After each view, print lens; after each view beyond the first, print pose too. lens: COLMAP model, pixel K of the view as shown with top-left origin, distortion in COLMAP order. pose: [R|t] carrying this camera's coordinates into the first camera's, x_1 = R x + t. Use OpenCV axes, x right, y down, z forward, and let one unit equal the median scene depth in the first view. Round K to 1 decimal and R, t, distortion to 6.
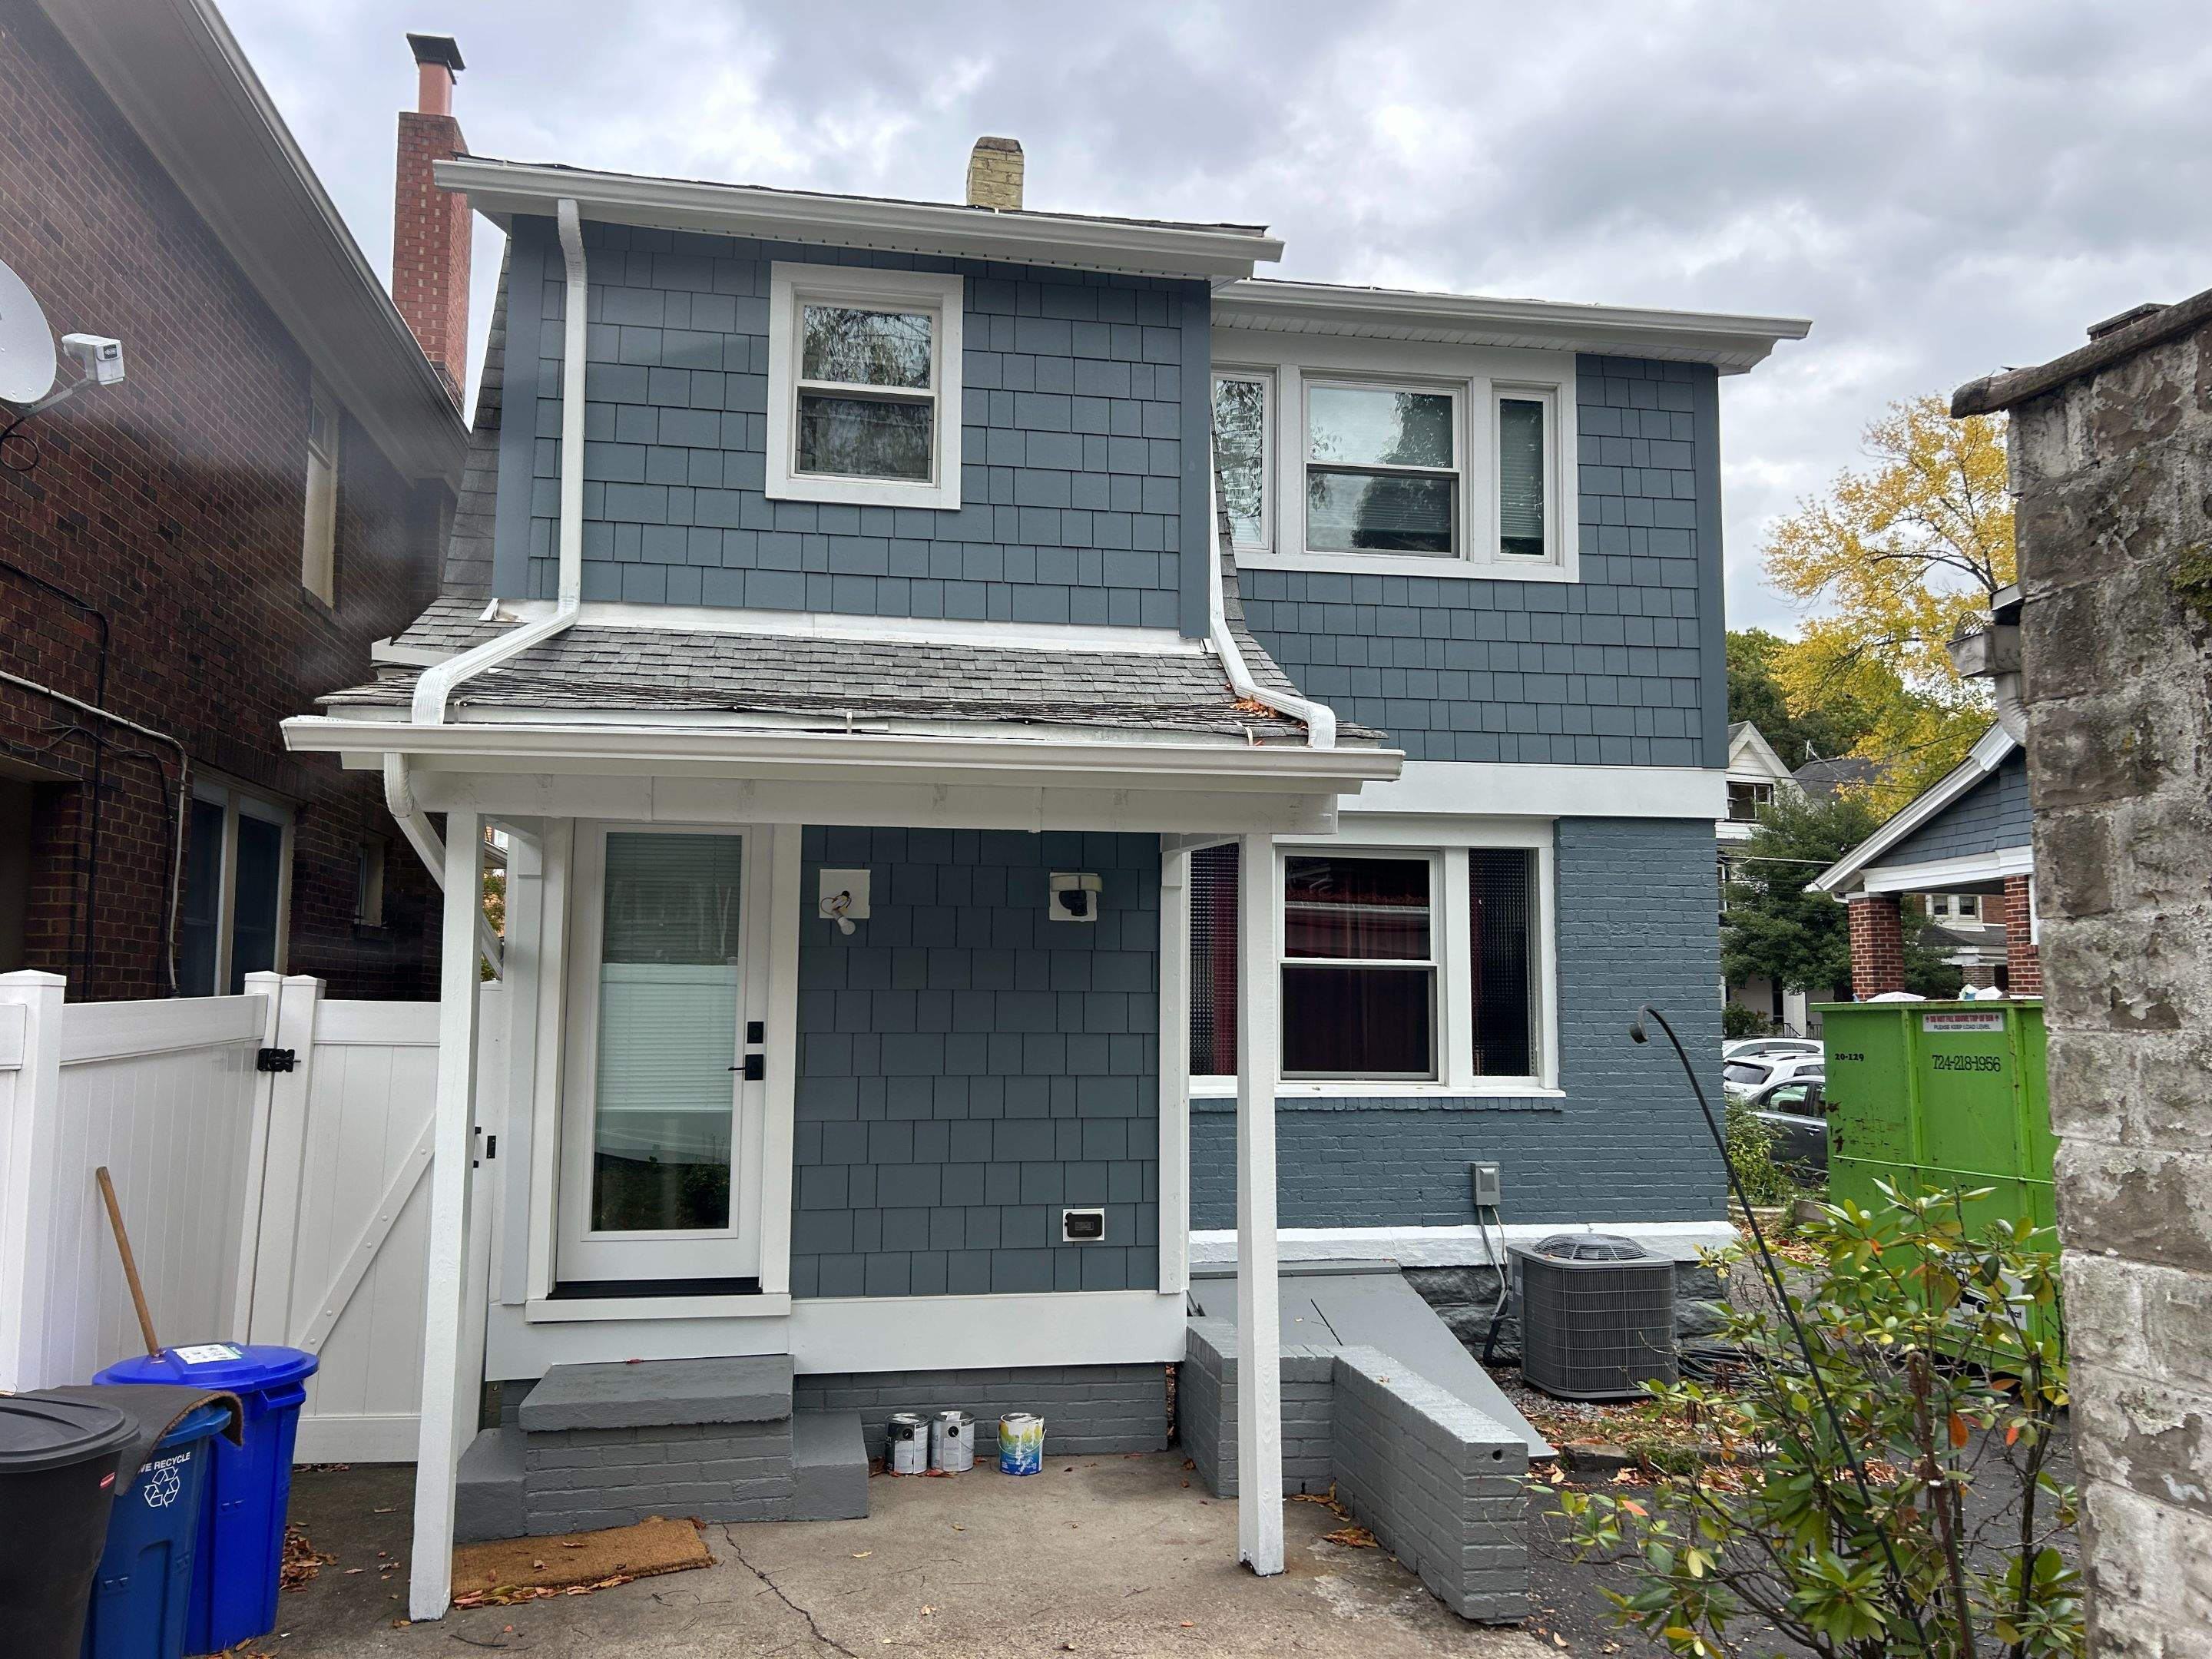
lens RADIAL K [[1684.3, 0, 1108.1], [0, 1684.3, 833.1], [0, 0, 1]] dist [0.031136, -0.028025]
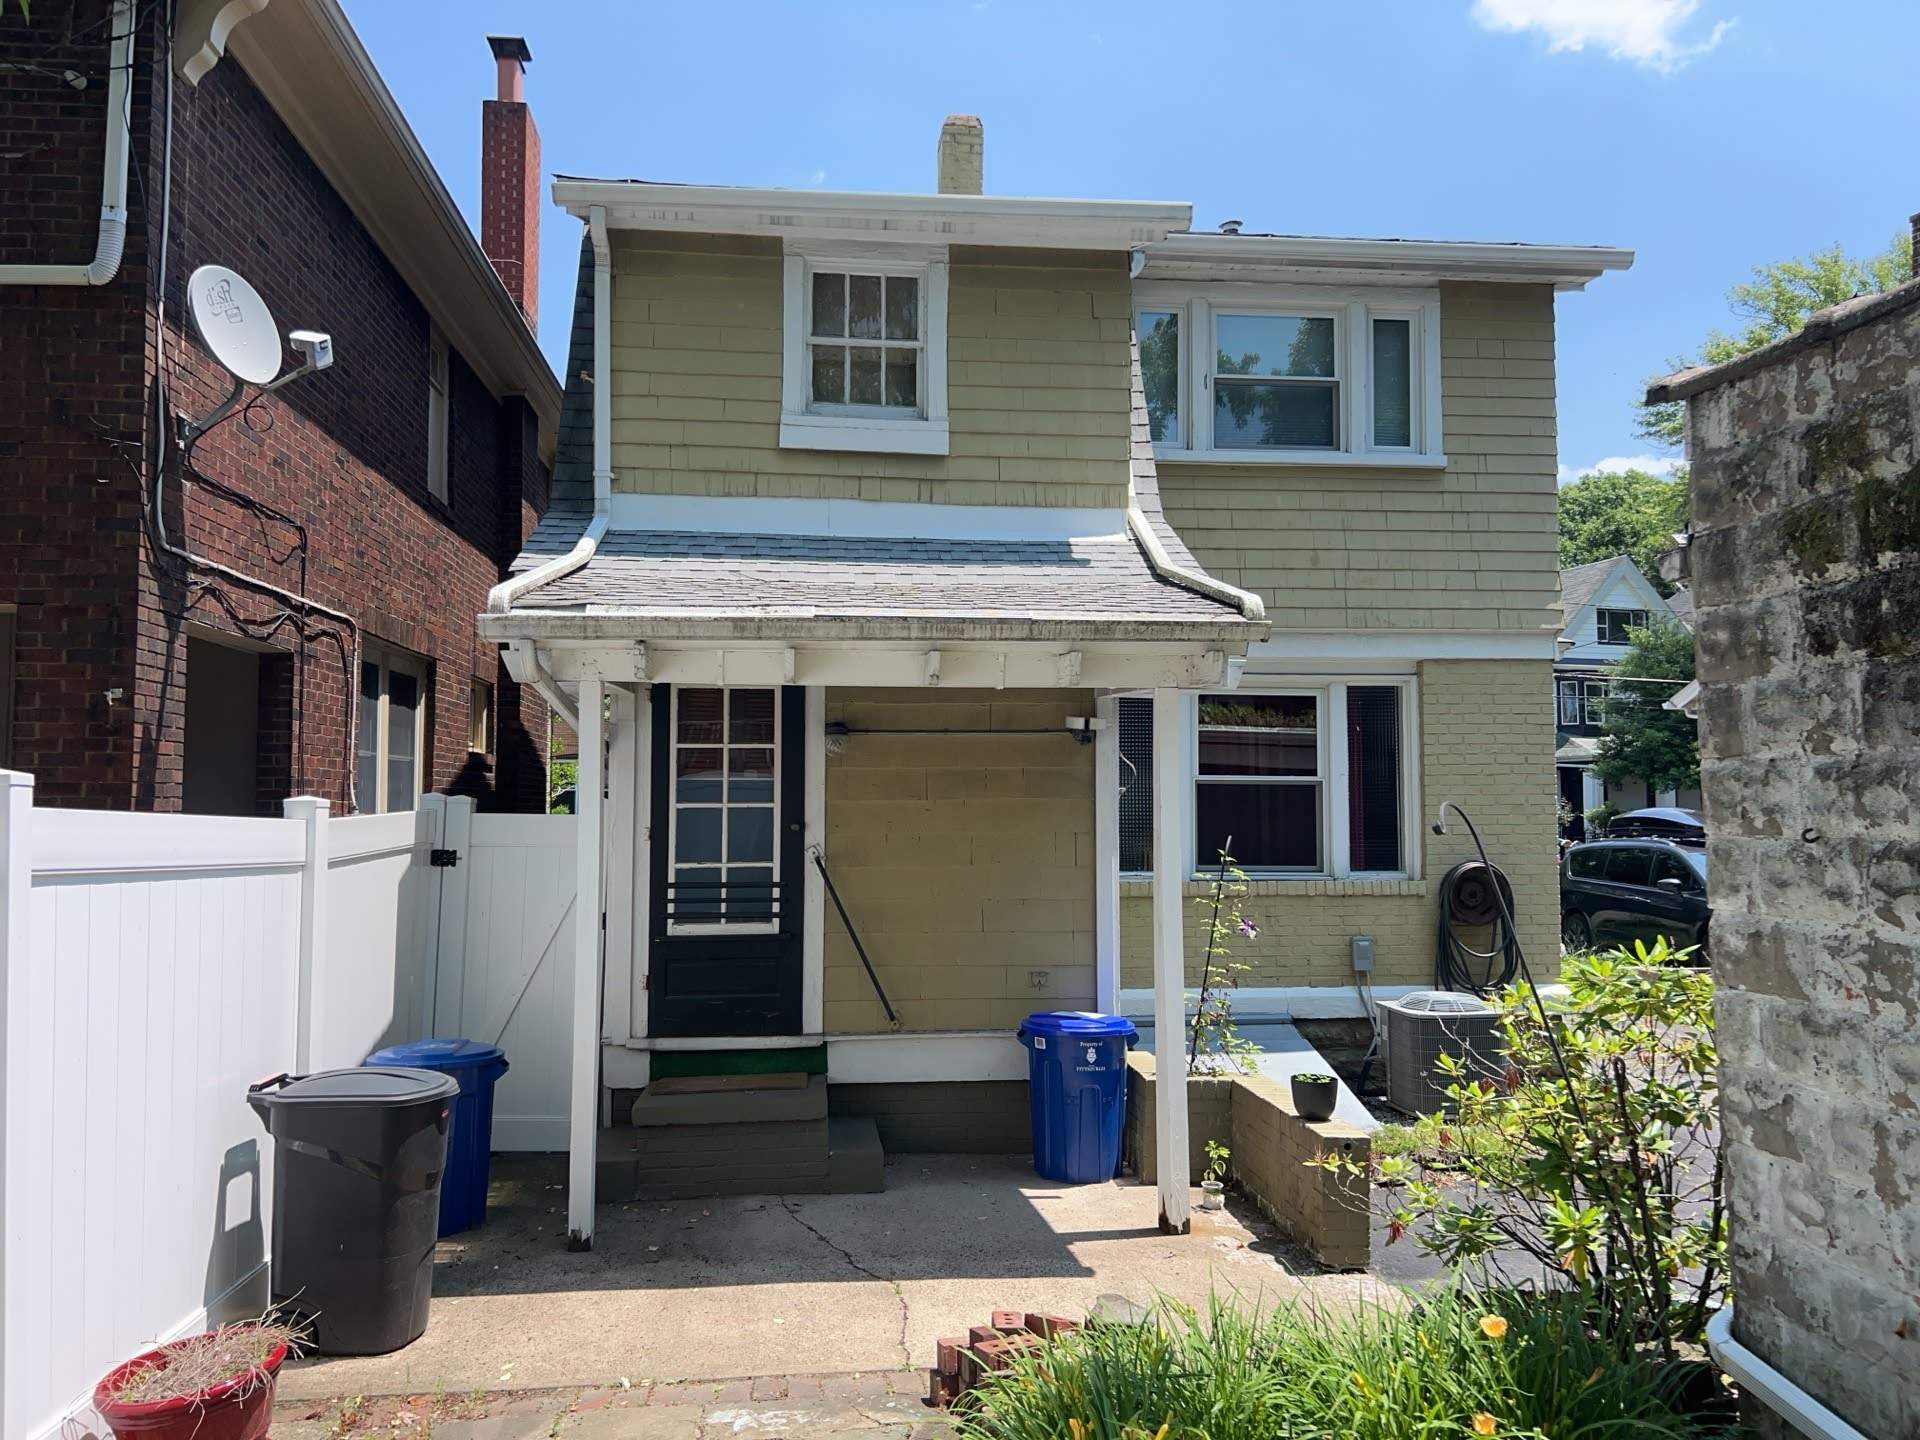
lens RADIAL K [[1470.1, 0, 962.0], [0, 1470.1, 716.2], [0, 0, 1]] dist [0.019800, -0.015137]
pose [[0.997670, -0.009591, -0.067540, 0.004005], [0.012256, 0.999158, 0.039152, -0.018089], [0.067108, -0.039889, 0.996948, -0.125338]]
